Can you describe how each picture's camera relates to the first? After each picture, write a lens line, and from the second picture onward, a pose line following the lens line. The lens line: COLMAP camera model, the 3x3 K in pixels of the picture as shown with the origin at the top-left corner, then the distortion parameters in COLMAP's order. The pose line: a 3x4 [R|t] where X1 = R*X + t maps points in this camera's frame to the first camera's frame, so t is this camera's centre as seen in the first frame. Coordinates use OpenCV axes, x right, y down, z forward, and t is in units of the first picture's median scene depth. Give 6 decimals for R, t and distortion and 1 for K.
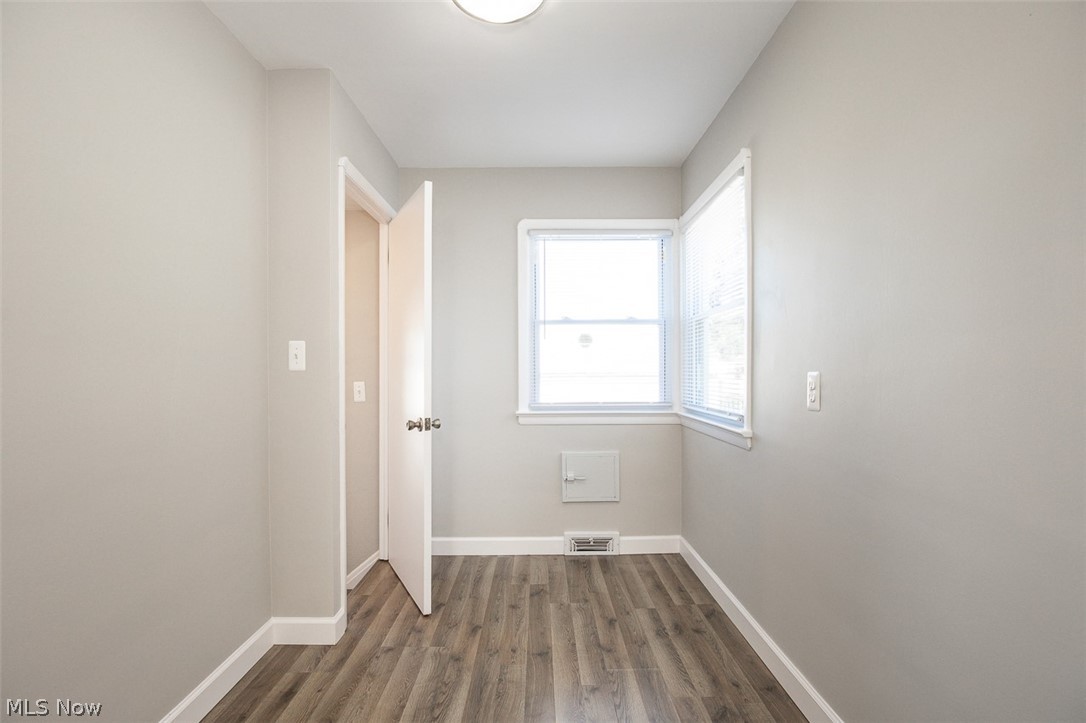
lens RADIAL K [[503.3, 0, 545.9], [0, 503.3, 365.6], [0, 0, 1]] dist [-0.010581, 0.000140]
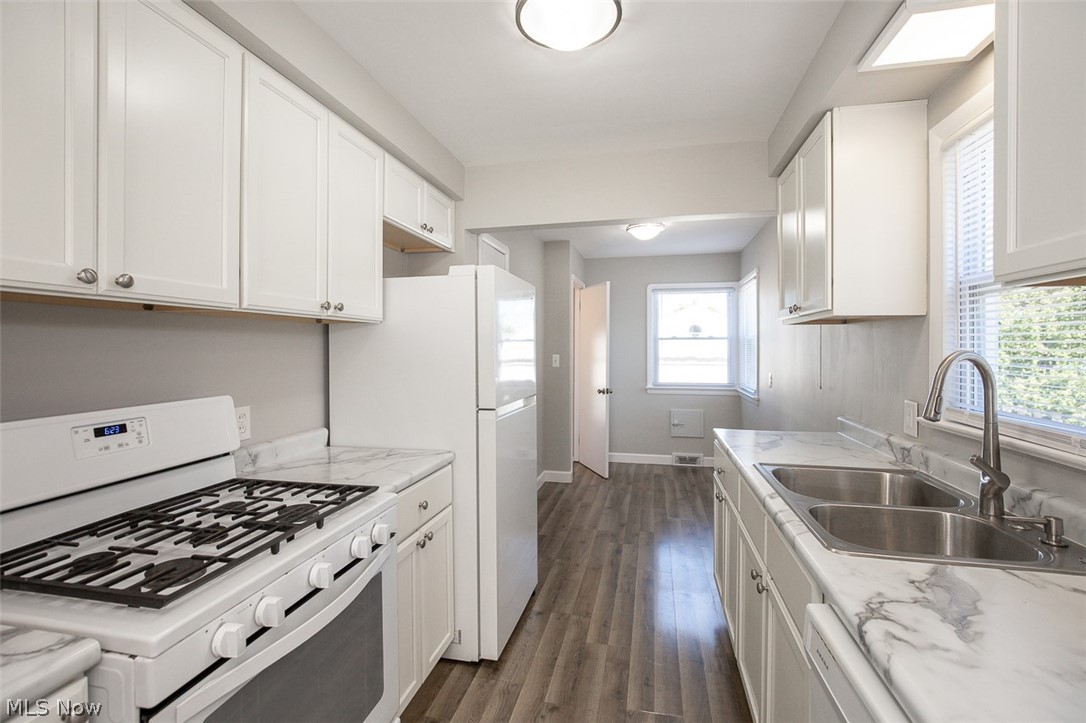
lens RADIAL K [[503.3, 0, 543.4], [0, 503.3, 349.9], [0, 0, 1]] dist [-0.010581, 0.000140]
pose [[0.974076, 0.003226, -0.226199, -0.007847], [-0.000581, 0.999931, 0.011760, -0.068087], [0.226221, -0.011323, 0.974010, -0.917810]]
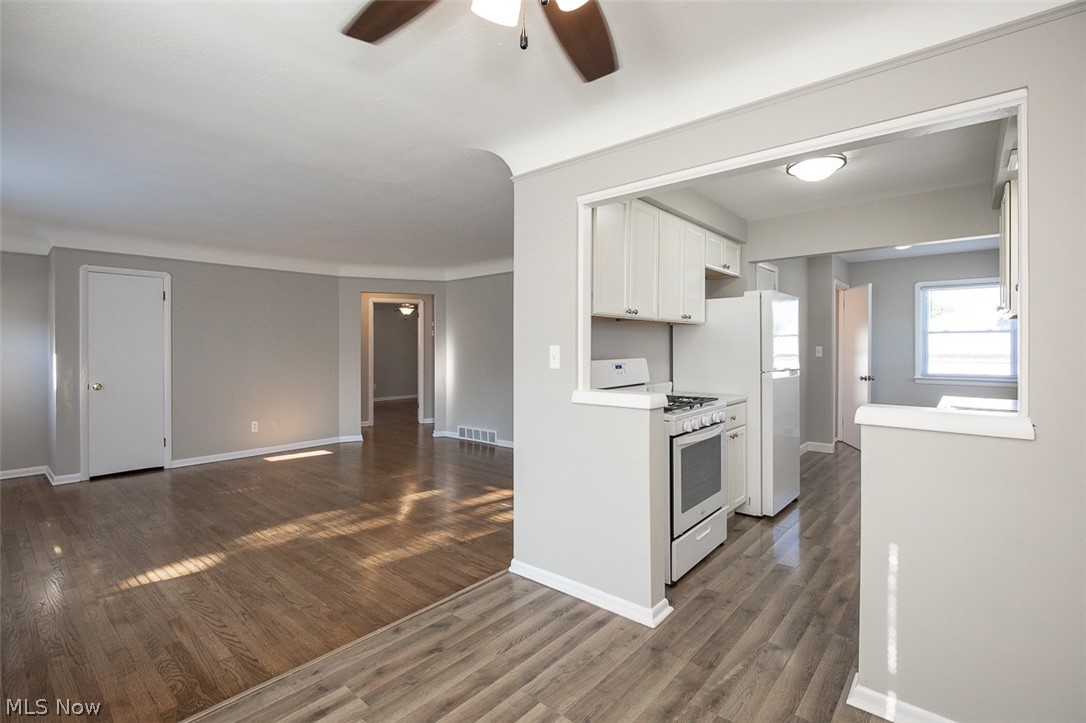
lens RADIAL K [[503.3, 0, 545.3], [0, 503.3, 347.3], [0, 0, 1]] dist [-0.010581, 0.000140]
pose [[0.753269, 0.004791, -0.657695, 0.150853], [0.001816, 0.999954, 0.009365, -0.051043], [0.657710, -0.008249, 0.753226, -1.515325]]
